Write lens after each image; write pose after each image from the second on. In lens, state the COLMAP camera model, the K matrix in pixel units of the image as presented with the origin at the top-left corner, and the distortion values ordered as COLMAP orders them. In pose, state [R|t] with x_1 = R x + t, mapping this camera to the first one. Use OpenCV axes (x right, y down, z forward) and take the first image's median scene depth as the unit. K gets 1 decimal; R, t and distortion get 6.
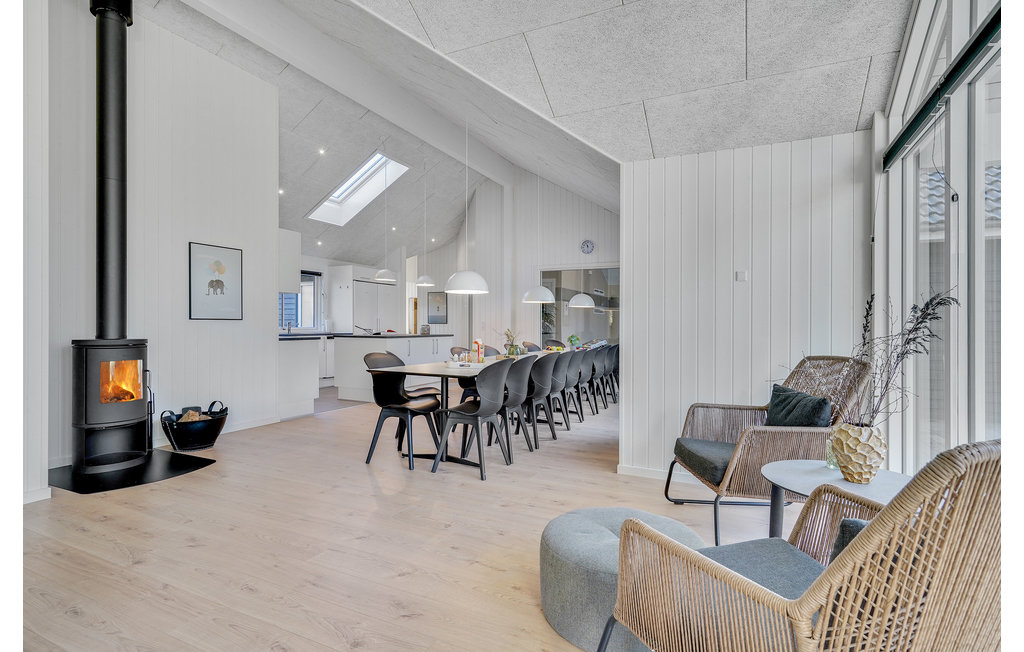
lens RADIAL K [[514.0, 0, 512.0], [0, 514.0, 326.0], [0, 0, 1]] dist [0.000756, 0.000191]
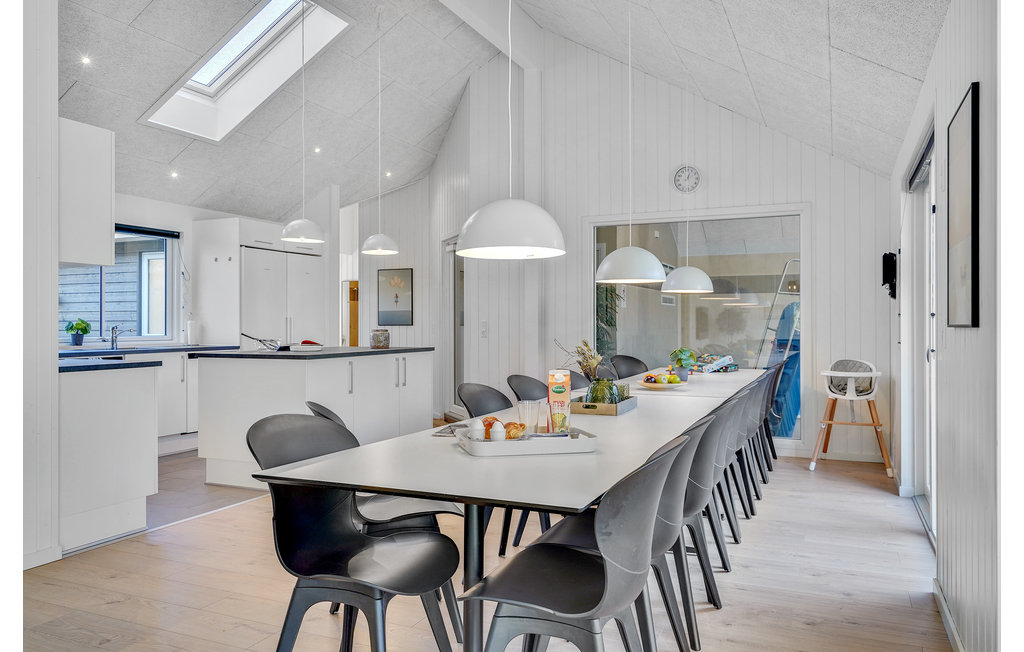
lens RADIAL K [[756.4, 0, 512.5], [0, 756.4, 293.3], [0, 0, 1]] dist [0.002707, -0.002869]
pose [[0.999376, -0.008379, 0.034308, -0.058658], [0.009771, 0.999127, -0.040629, -0.006061], [-0.033938, 0.040939, 0.998585, 0.225135]]
